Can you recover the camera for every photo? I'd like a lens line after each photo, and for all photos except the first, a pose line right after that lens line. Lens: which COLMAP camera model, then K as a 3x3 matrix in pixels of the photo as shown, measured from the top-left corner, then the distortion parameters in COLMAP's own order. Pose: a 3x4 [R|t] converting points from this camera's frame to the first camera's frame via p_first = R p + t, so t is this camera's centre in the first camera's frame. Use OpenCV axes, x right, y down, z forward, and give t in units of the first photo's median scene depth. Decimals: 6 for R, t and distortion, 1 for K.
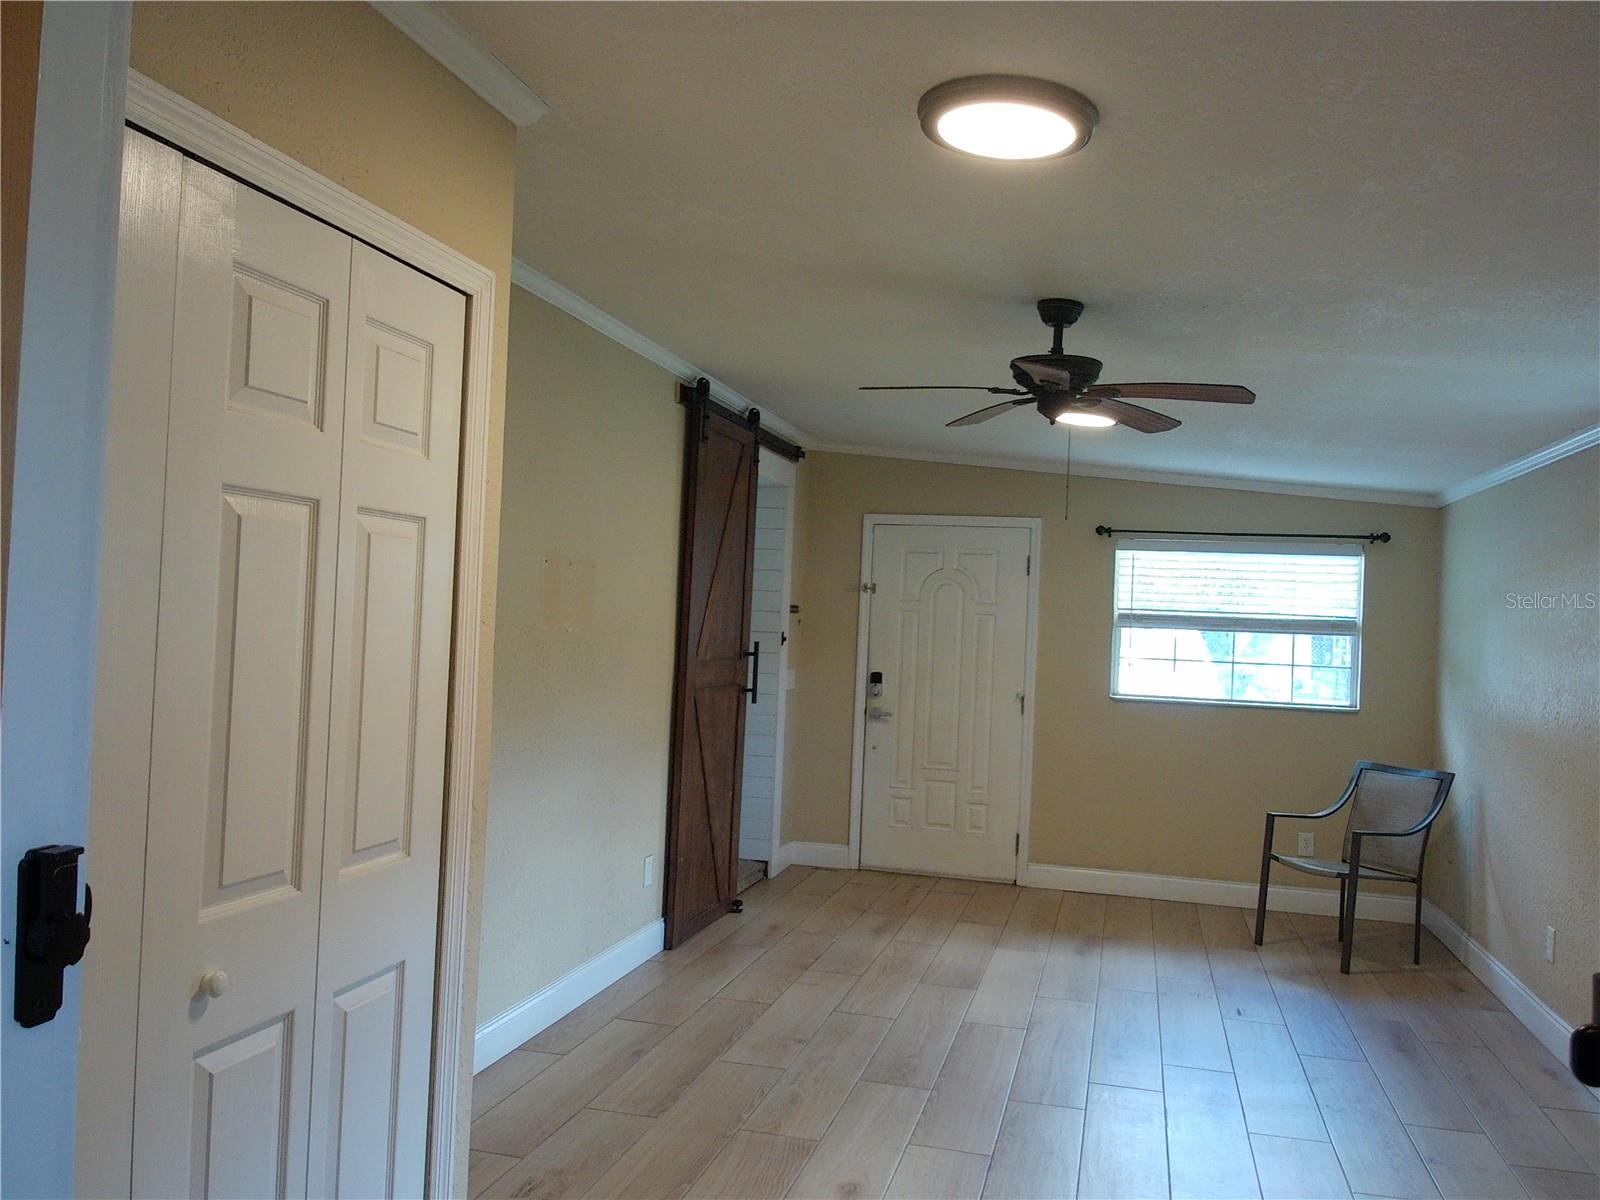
lens RADIAL K [[1311.3, 0, 803.8], [0, 1311.3, 601.3], [0, 0, 1]] dist [0.037469, -0.076338]
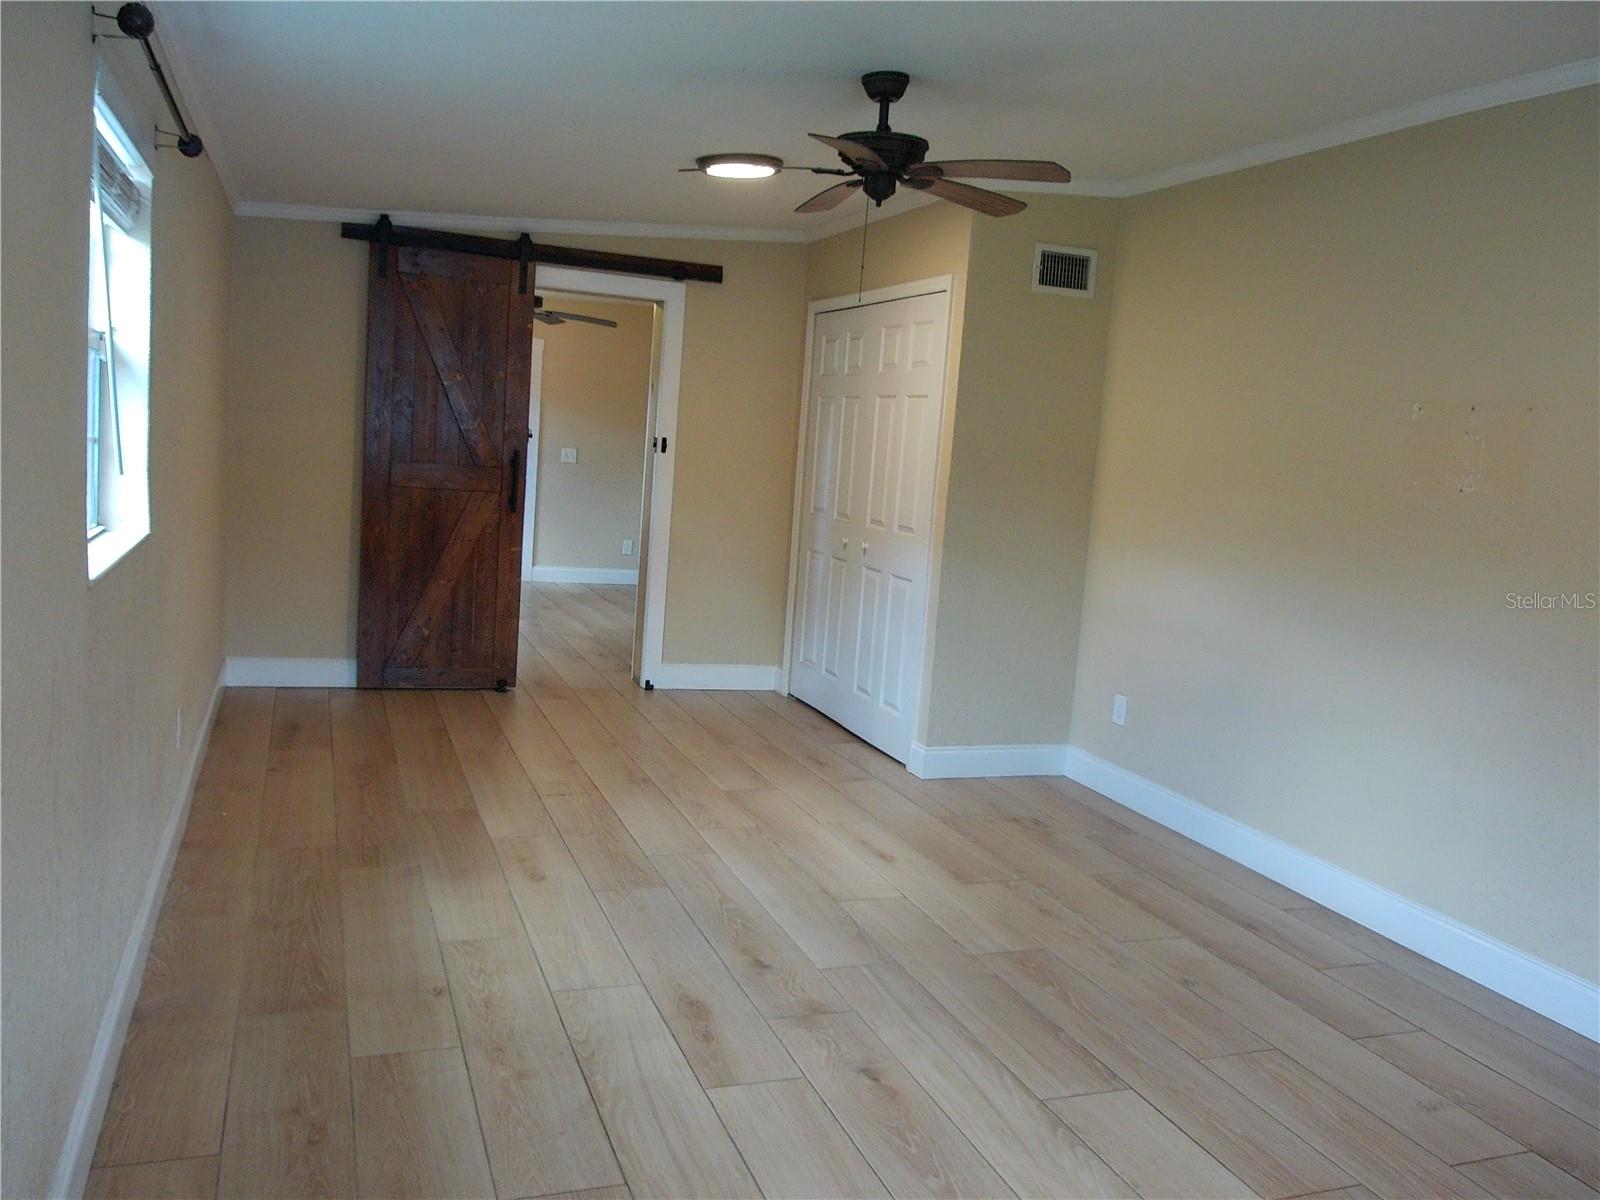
lens RADIAL K [[1311.3, 0, 803.6], [0, 1311.3, 590.9], [0, 0, 1]] dist [0.037469, -0.076338]
pose [[-0.812686, -0.035157, -0.581641, 0.555870], [-0.104184, 0.990861, 0.085676, 0.049934], [0.573313, 0.130225, -0.808921, 1.259231]]
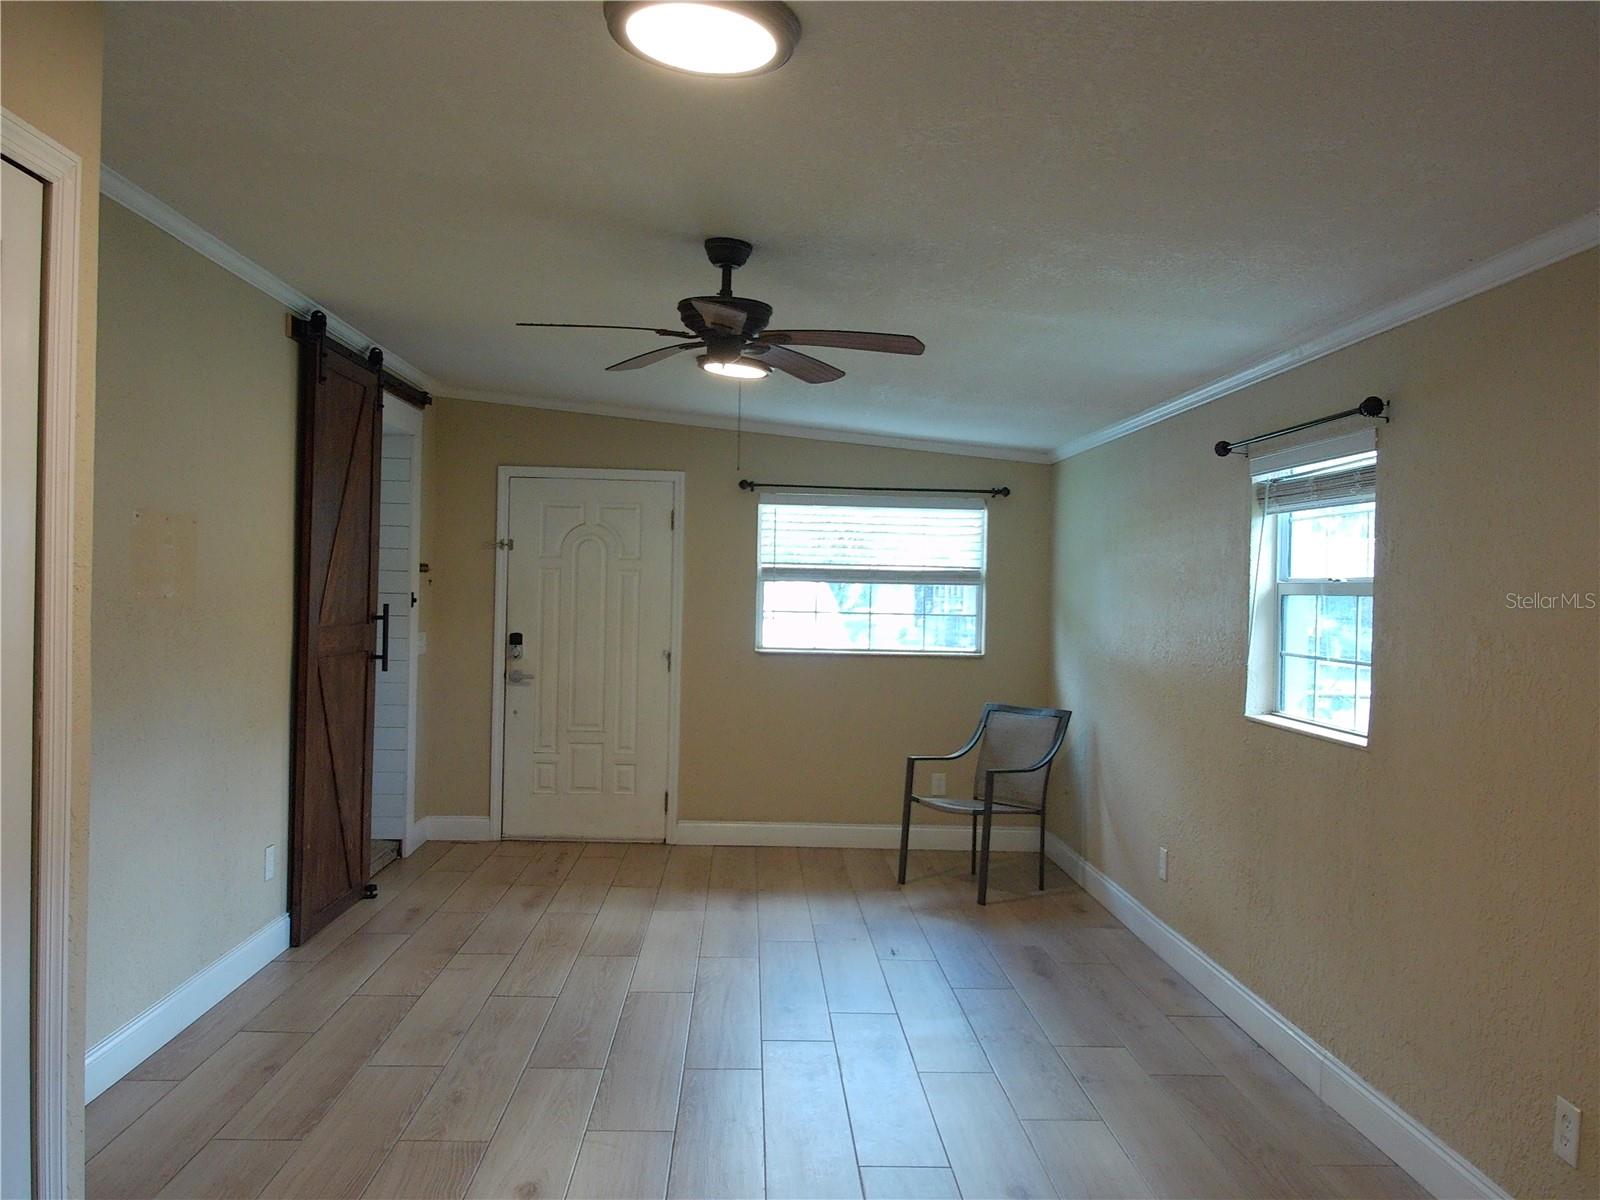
lens RADIAL K [[1311.3, 0, 805.8], [0, 1311.3, 605.8], [0, 0, 1]] dist [0.037469, -0.076338]
pose [[0.958030, -0.023697, 0.285686, -0.021521], [0.013216, 0.999169, 0.038560, 0.000549], [-0.286362, -0.033166, 0.957547, 0.042404]]
